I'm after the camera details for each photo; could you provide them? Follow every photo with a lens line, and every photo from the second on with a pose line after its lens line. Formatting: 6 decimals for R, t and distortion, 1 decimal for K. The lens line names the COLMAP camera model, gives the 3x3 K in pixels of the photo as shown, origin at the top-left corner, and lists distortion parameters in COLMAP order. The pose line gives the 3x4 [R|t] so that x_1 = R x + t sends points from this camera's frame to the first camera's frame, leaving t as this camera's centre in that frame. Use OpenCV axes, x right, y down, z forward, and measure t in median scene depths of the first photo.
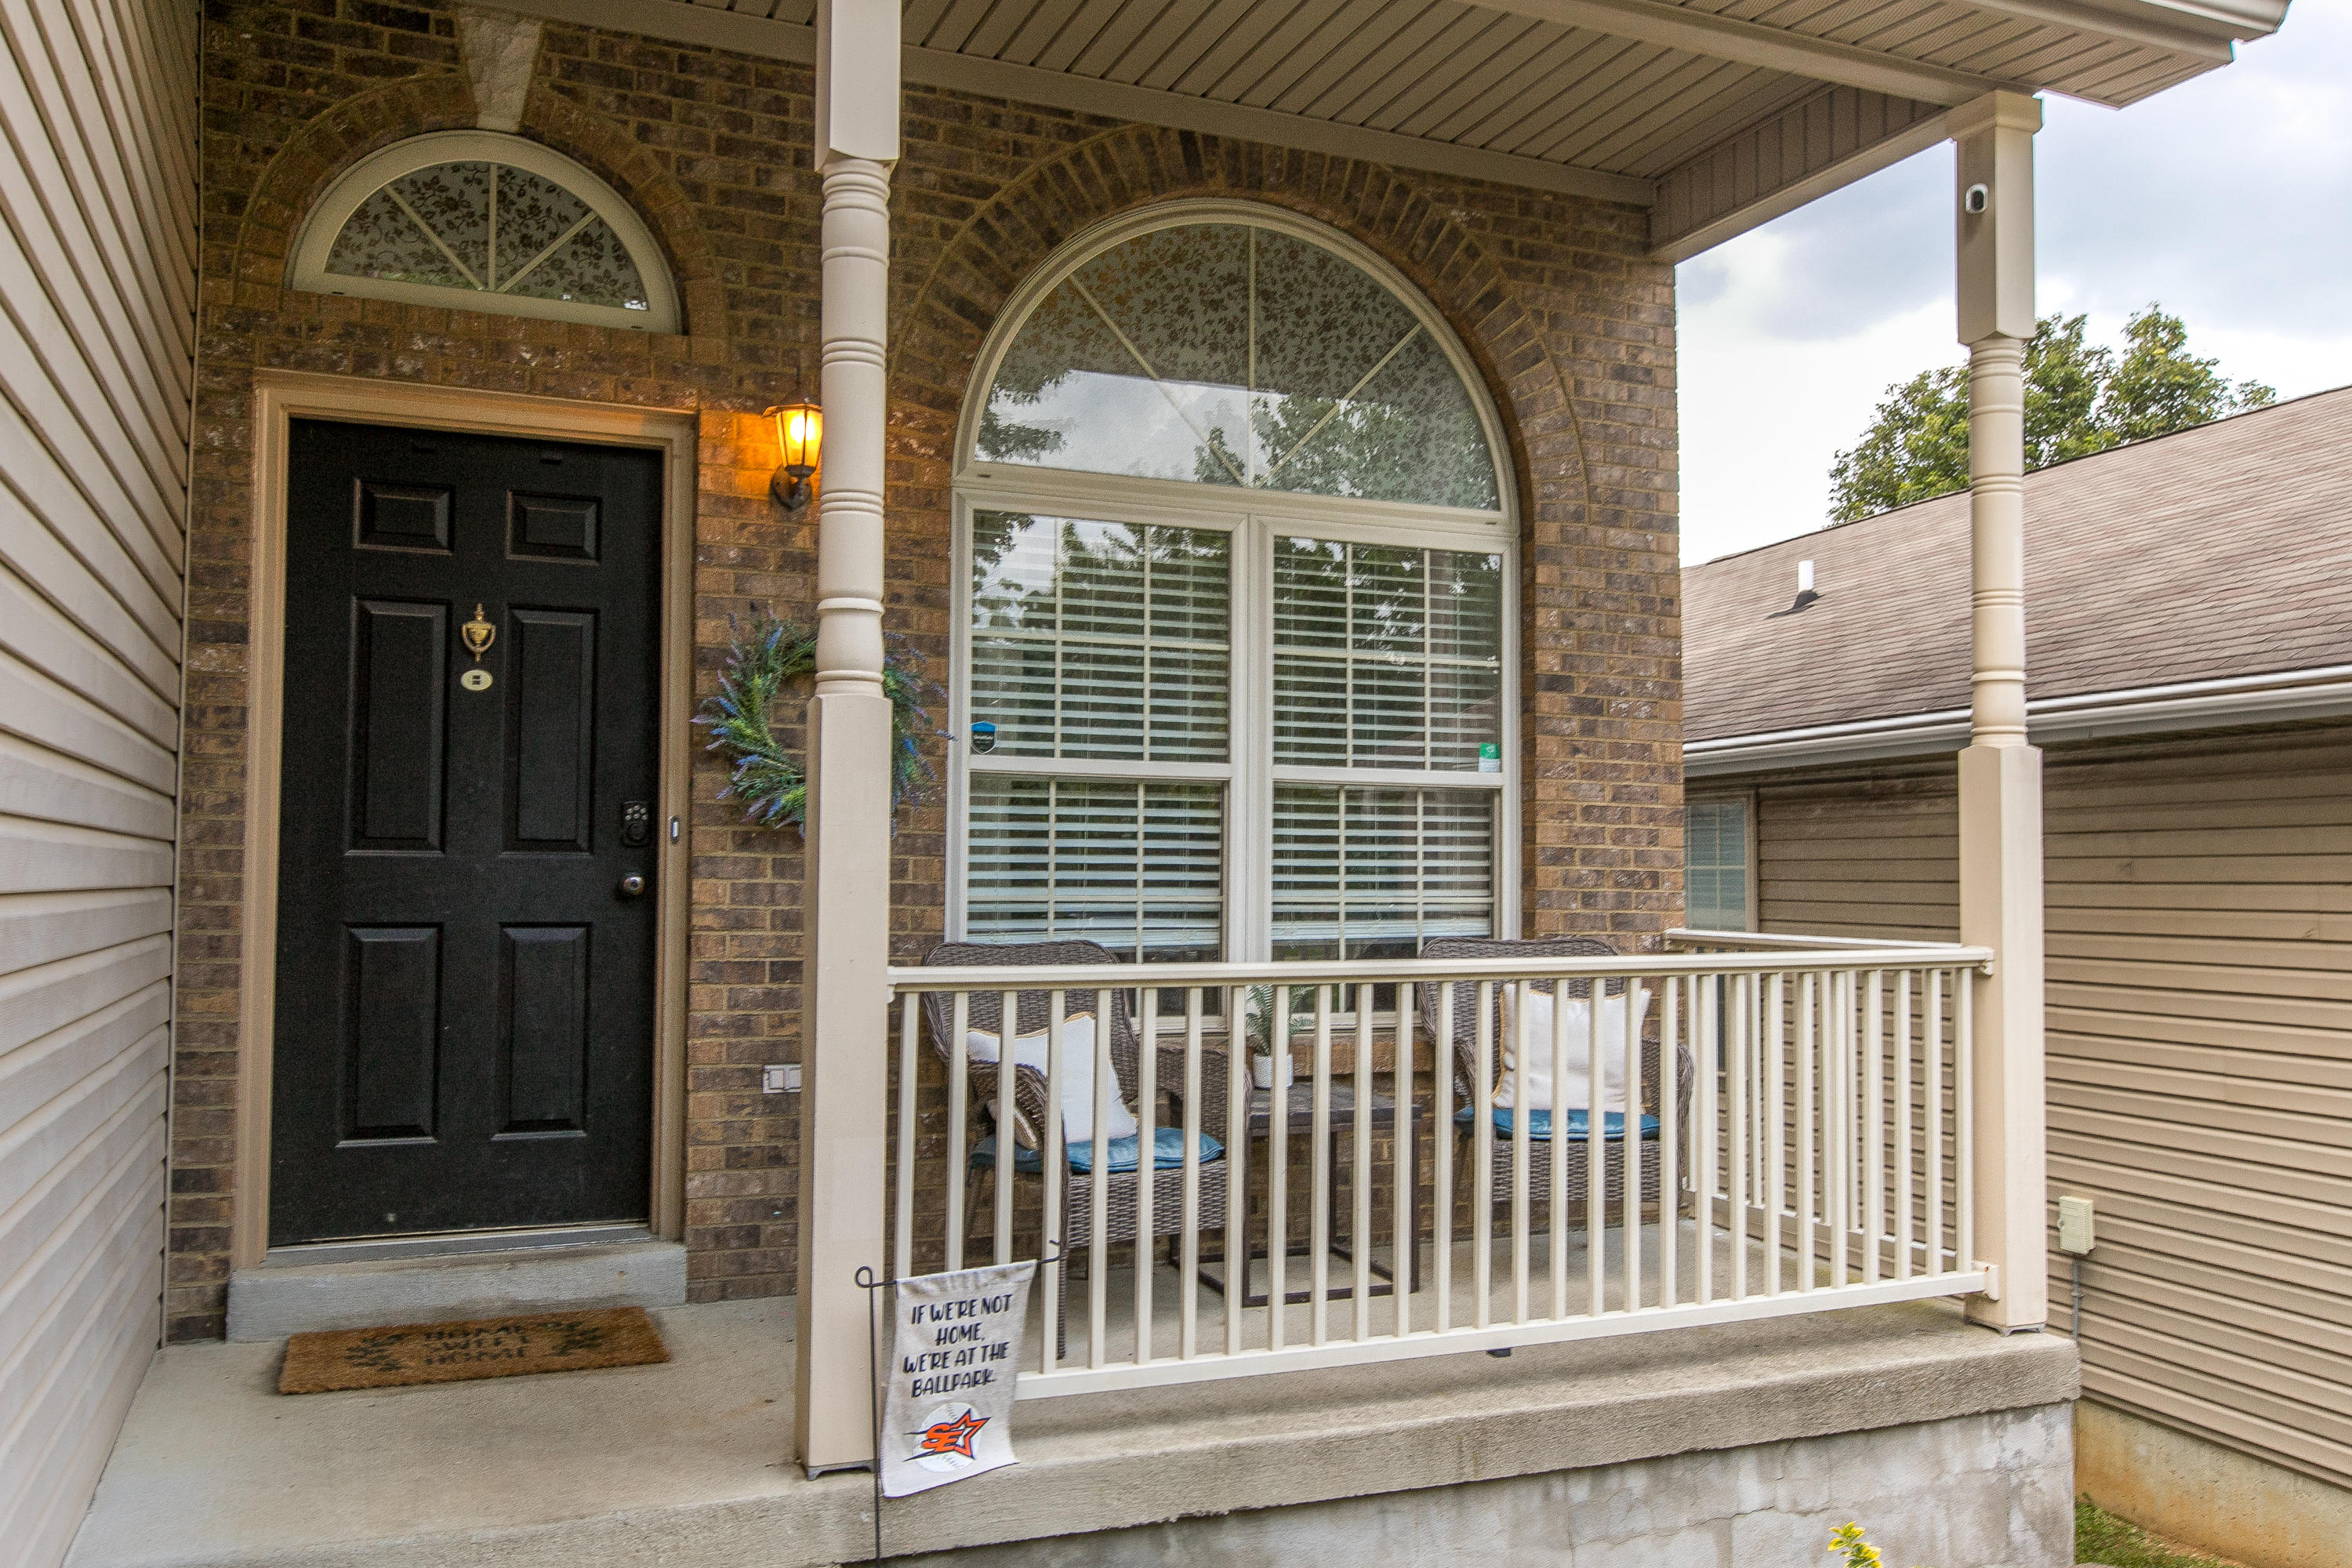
lens RADIAL K [[1870.3, 0, 1170.9], [0, 1870.3, 786.1], [0, 0, 1]] dist [0.015067, -0.012999]
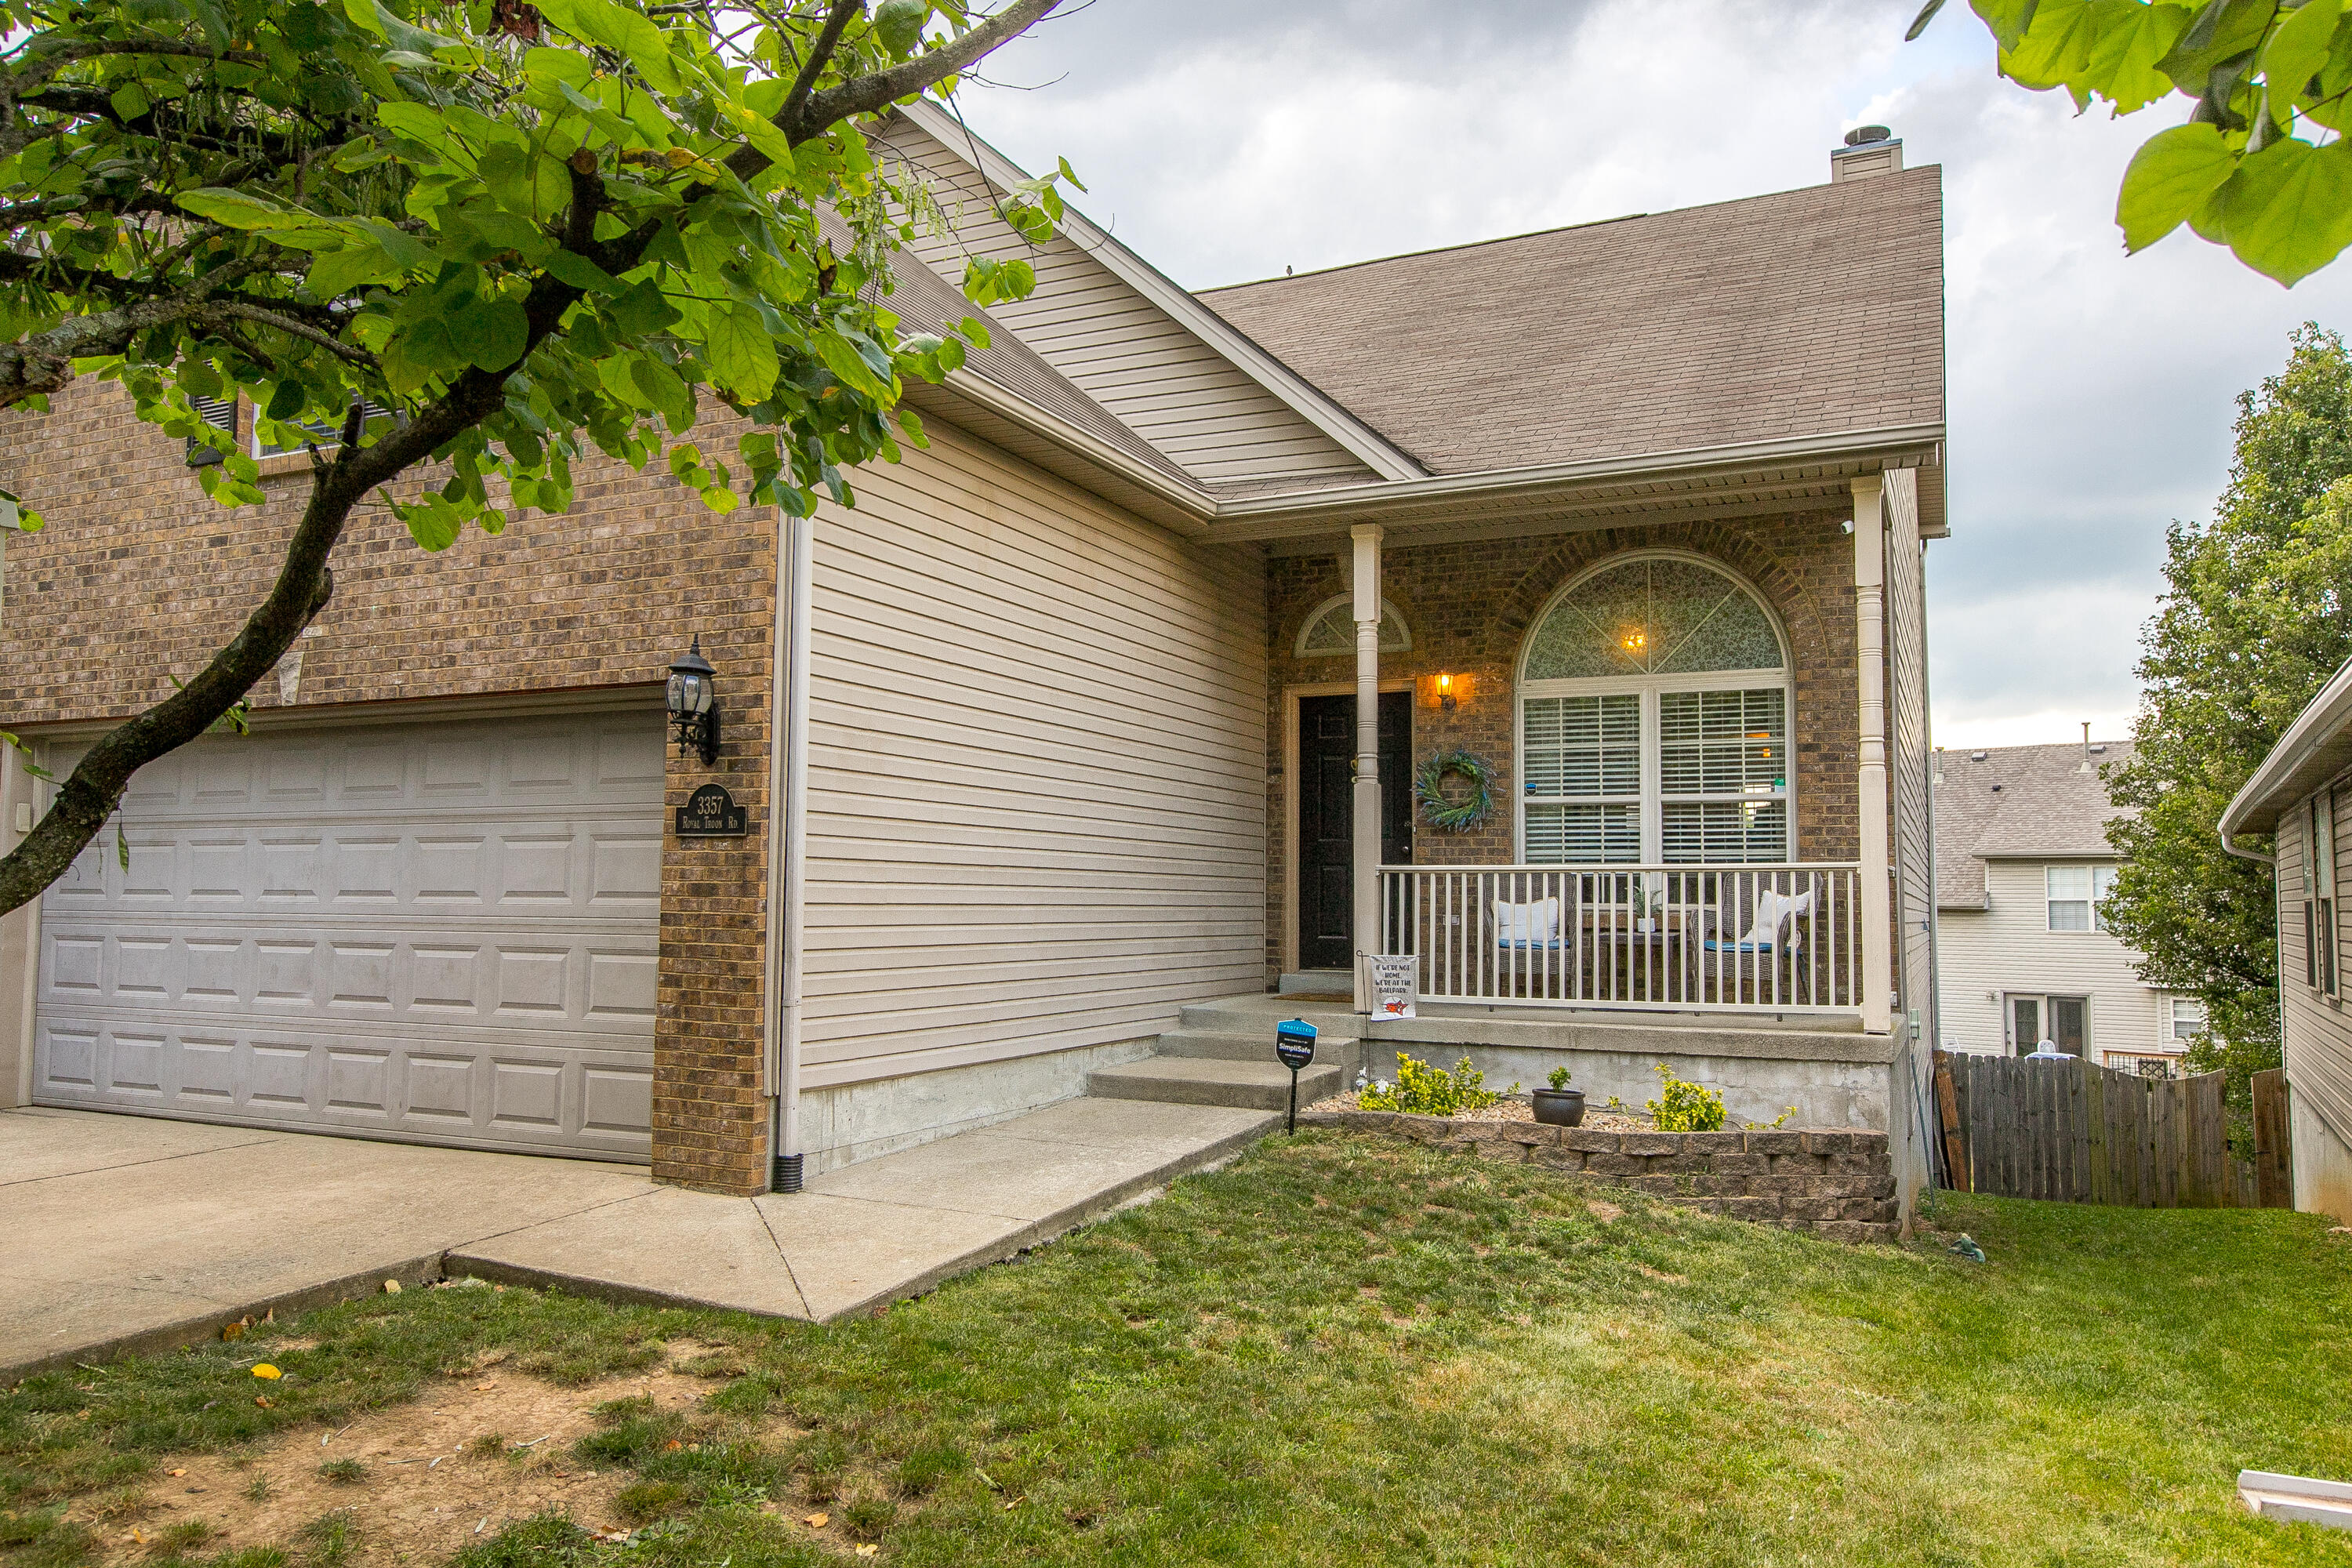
lens RADIAL K [[1647.4, 0, 1176.3], [0, 1647.4, 779.3], [0, 0, 1]] dist [0.004424, -0.010991]
pose [[0.665002, -0.056853, -0.744674, 1.230034], [0.031438, 0.998345, -0.048146, 0.051517], [0.746179, 0.008606, 0.665690, -0.826930]]
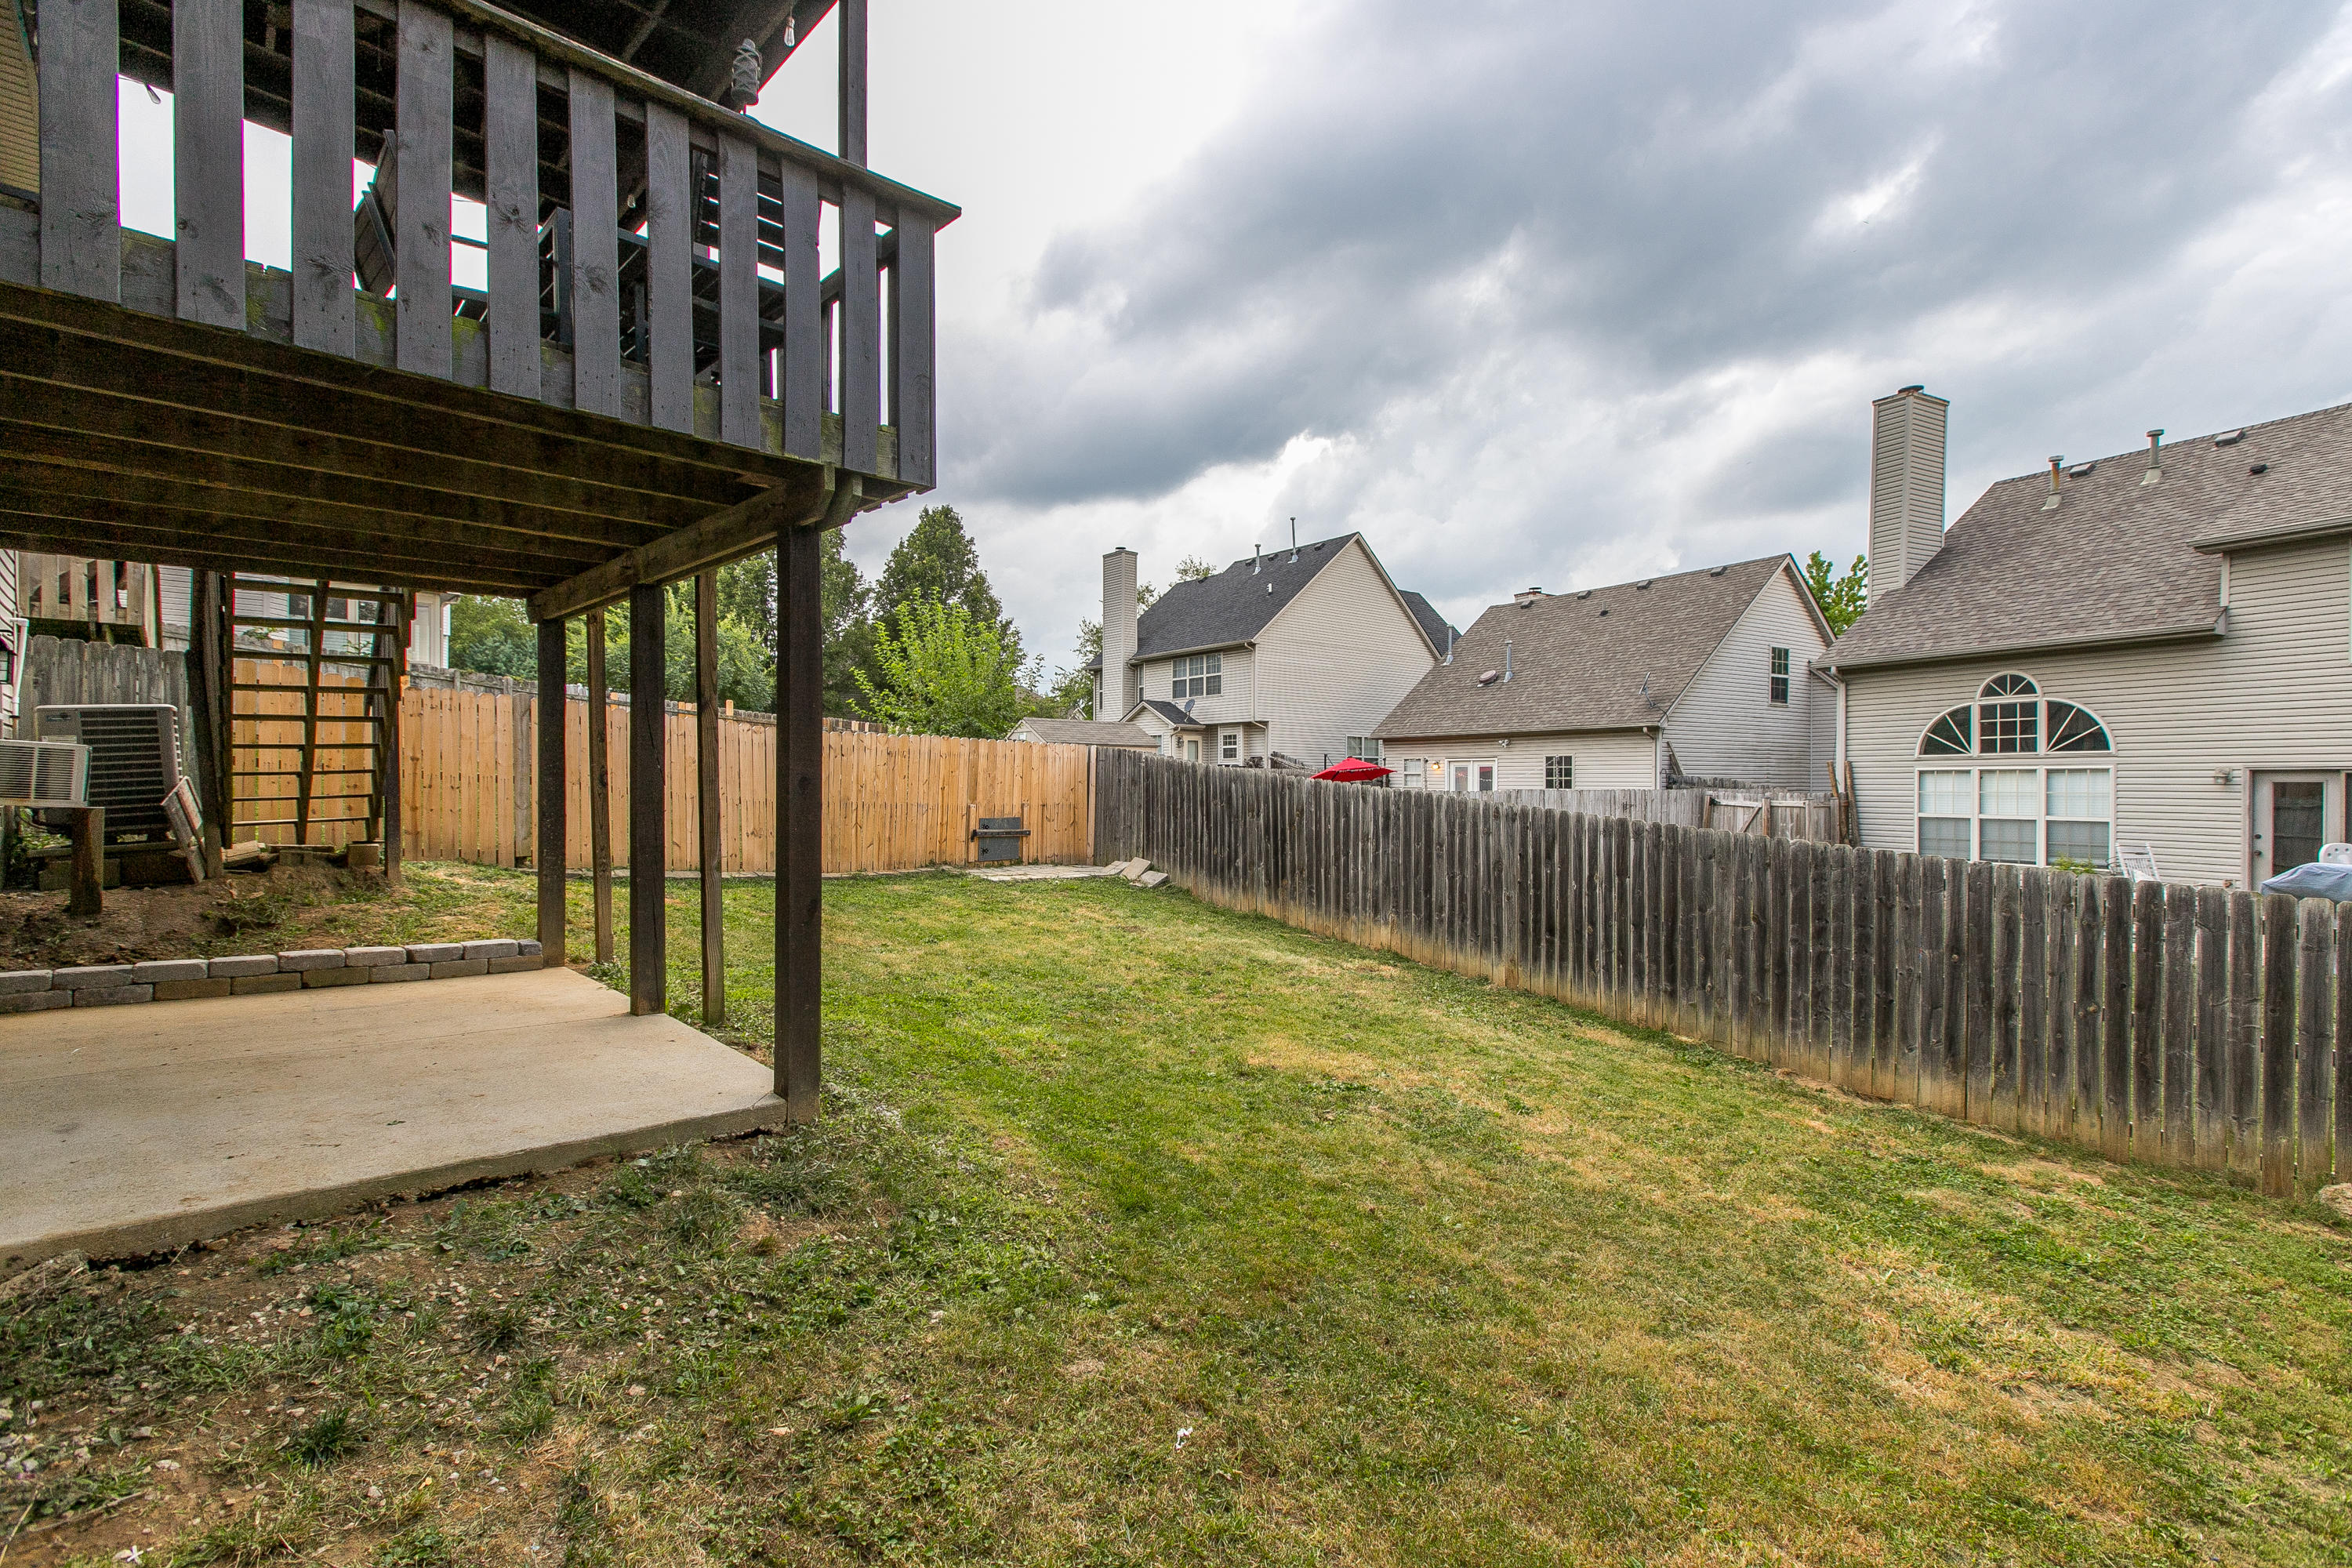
lens RADIAL K [[1070.2, 0, 1176.3], [0, 1070.2, 786.7], [0, 0, 1]] dist [0.002981, 0.000295]
pose [[0.379364, 0.005920, -0.925229, -0.231406], [0.046041, 0.998620, 0.025268, 0.580896], [0.924101, -0.052184, 0.378567, 2.961487]]
